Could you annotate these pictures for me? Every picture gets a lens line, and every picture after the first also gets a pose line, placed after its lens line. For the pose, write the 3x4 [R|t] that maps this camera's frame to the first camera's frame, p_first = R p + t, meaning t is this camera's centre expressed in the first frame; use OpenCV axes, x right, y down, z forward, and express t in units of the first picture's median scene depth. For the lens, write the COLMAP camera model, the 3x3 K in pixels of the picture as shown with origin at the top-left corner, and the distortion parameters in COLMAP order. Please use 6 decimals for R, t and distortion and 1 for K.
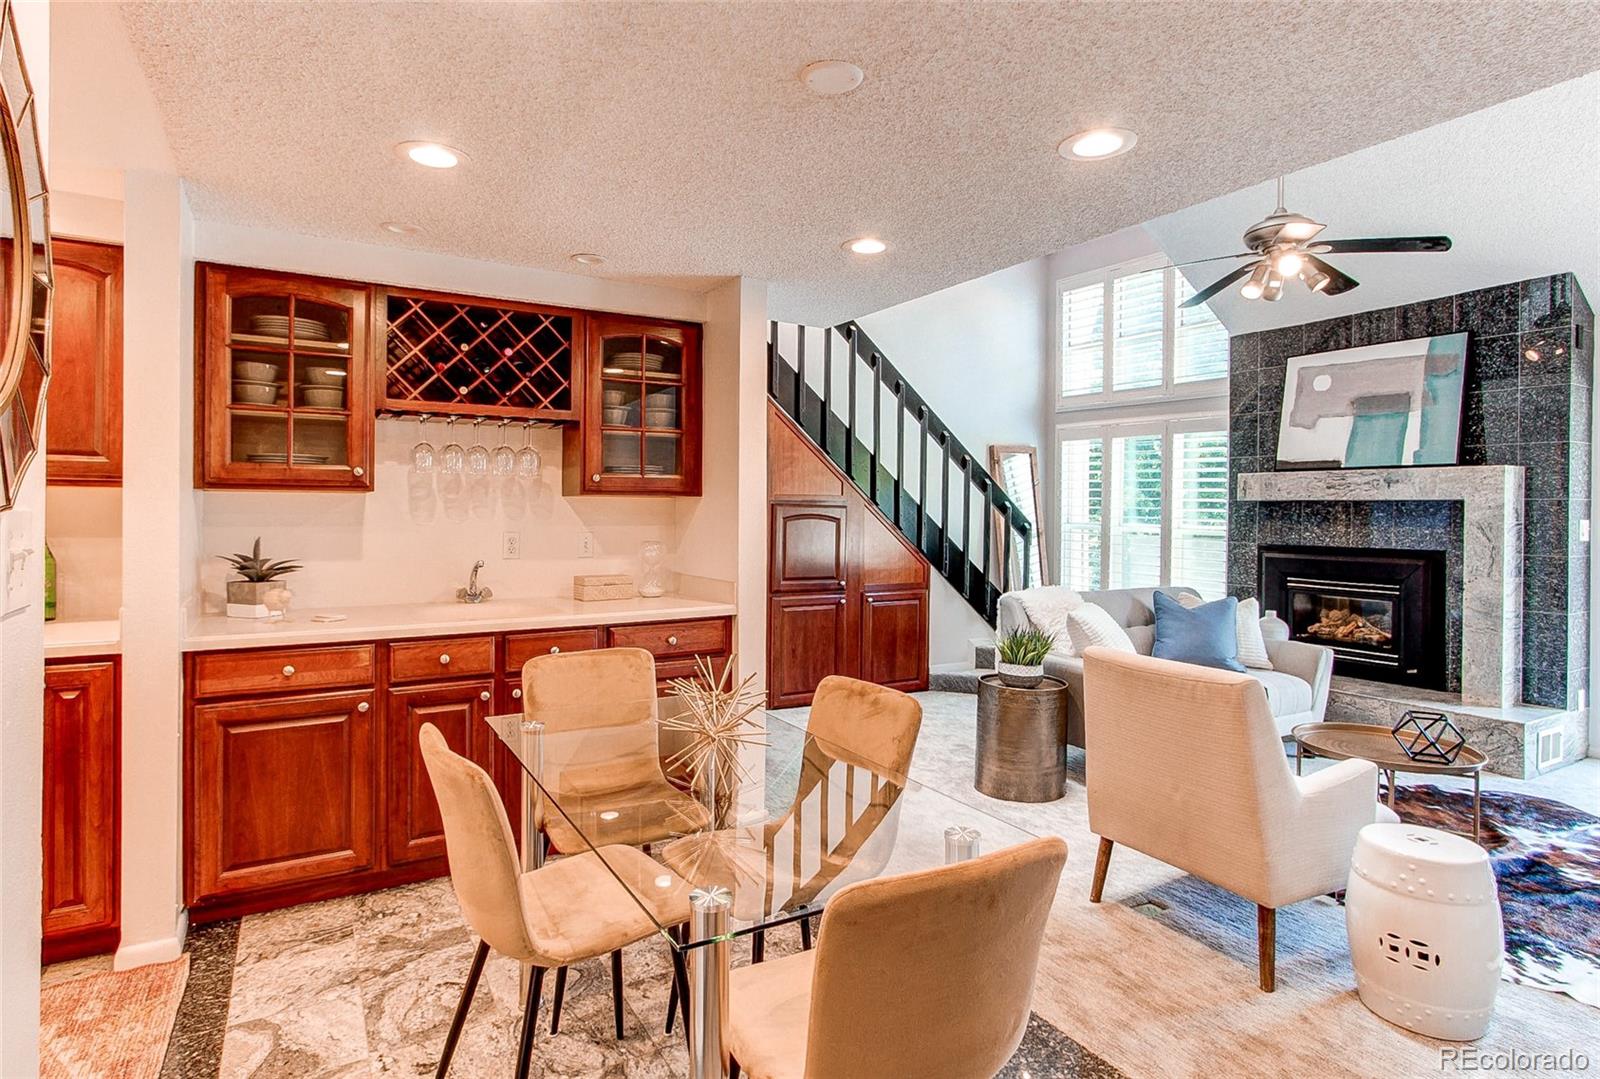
lens RADIAL K [[848.7, 0, 797.5], [0, 848.7, 512.0], [0, 0, 1]] dist [0.002676, 0.001773]
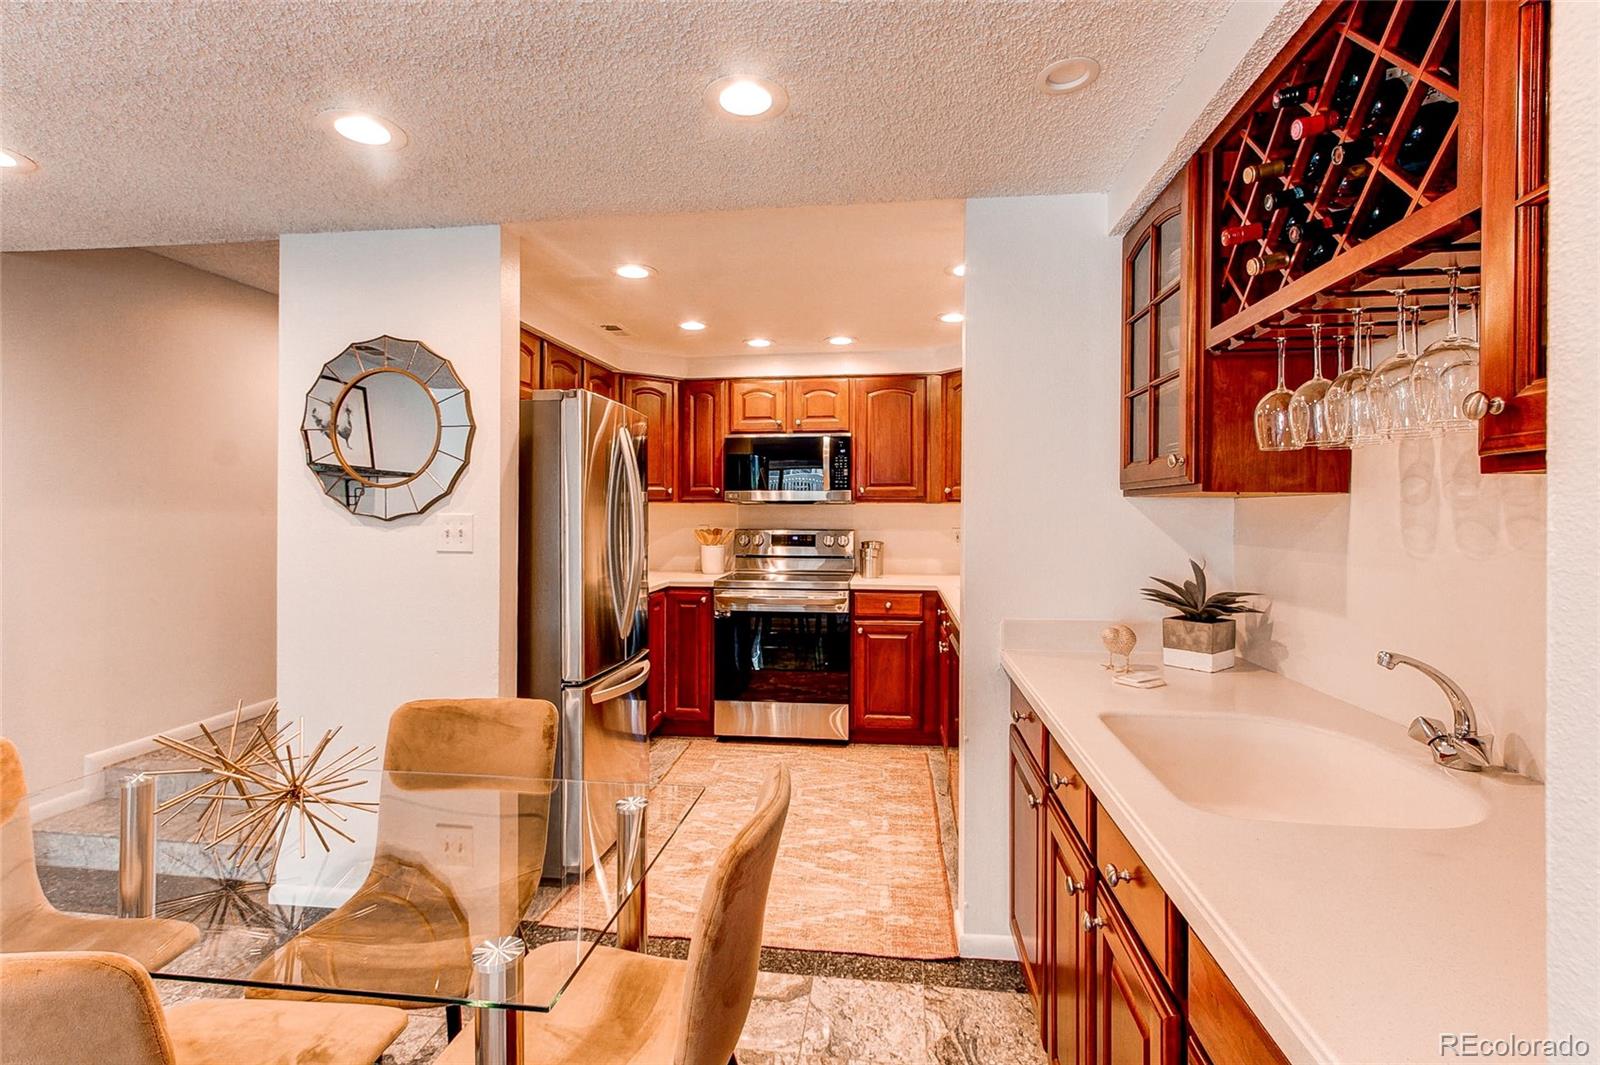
lens RADIAL K [[744.5, 0, 806.8], [0, 744.5, 506.2], [0, 0, 1]] dist [-0.001290, 0.001259]
pose [[-0.619104, -0.016040, -0.785145, 0.047381], [-0.014900, 0.999851, -0.008677, -0.002888], [0.785167, 0.006327, -0.619251, 0.658595]]
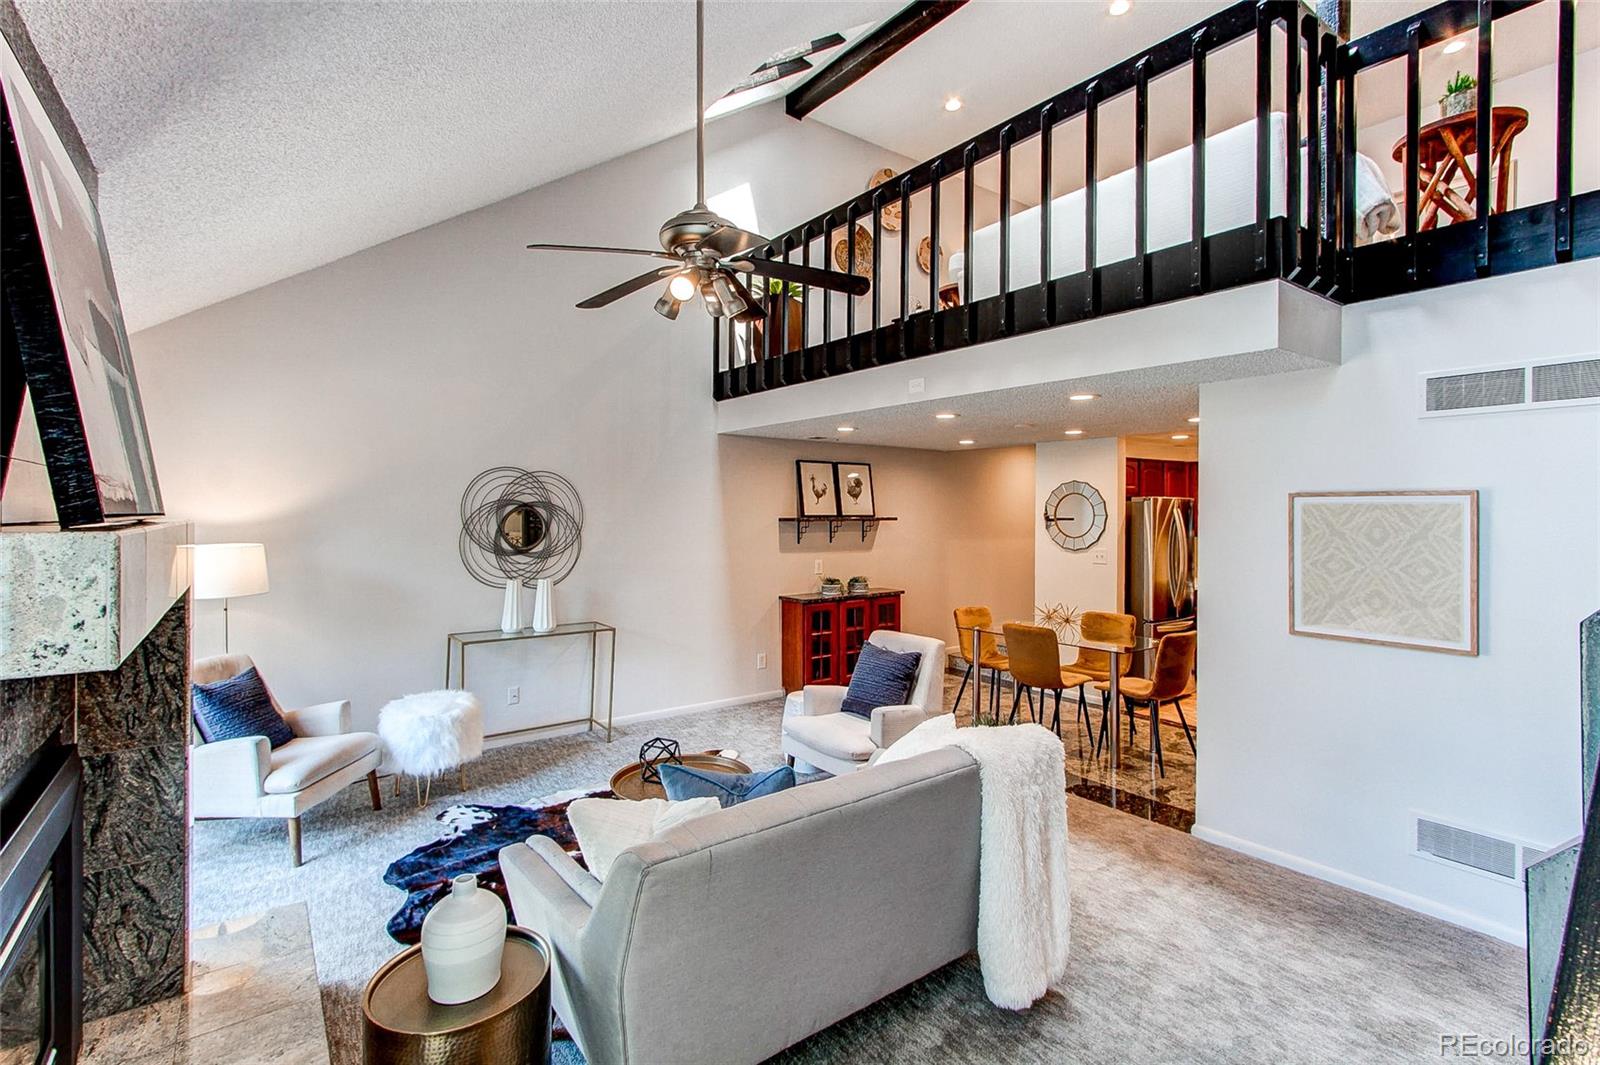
lens RADIAL K [[742.0, 0, 794.6], [0, 742.0, 520.7], [0, 0, 1]] dist [-0.001038, 0.000187]
pose [[-0.995536, -0.004878, -0.094256, 0.440196], [-0.006070, 0.999905, 0.012361, -0.054696], [0.094187, 0.012878, -0.995471, 1.371308]]
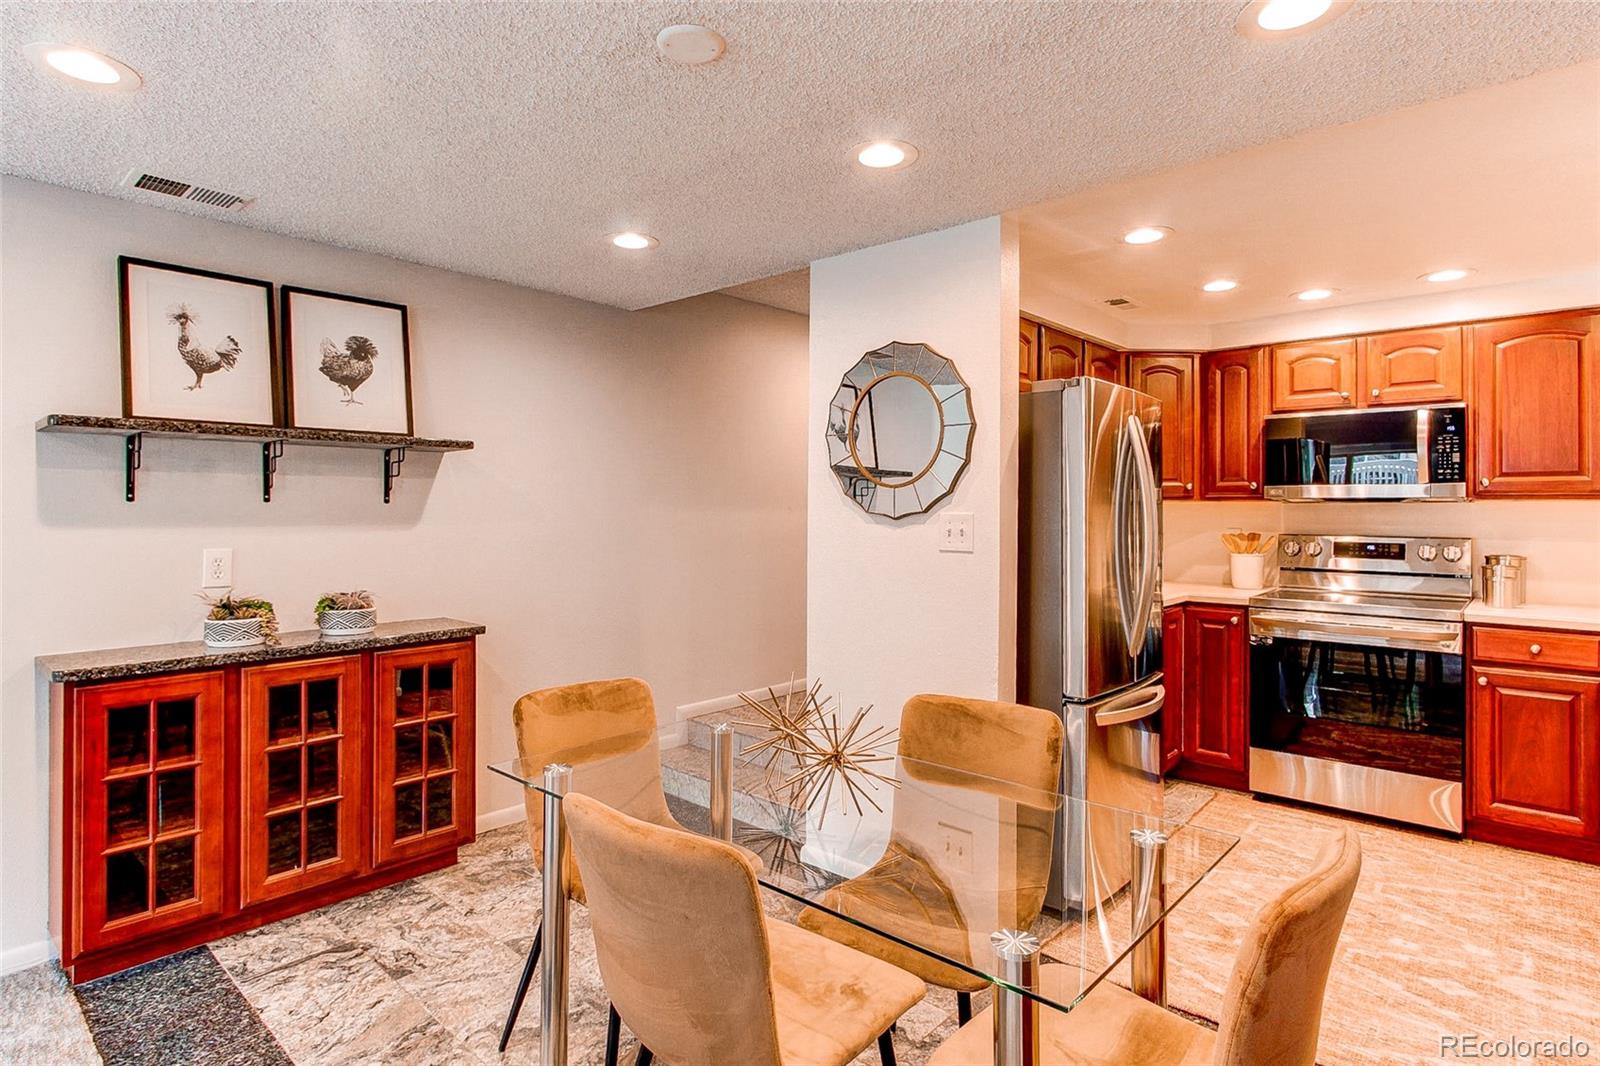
lens RADIAL K [[840.2, 0, 792.8], [0, 840.2, 504.1], [0, 0, 1]] dist [-0.006249, 0.002384]
pose [[-0.960278, -0.015902, -0.278593, 0.060649], [-0.016743, 0.999860, 0.000637, -0.002973], [0.278544, 0.005276, -0.960409, 0.670393]]
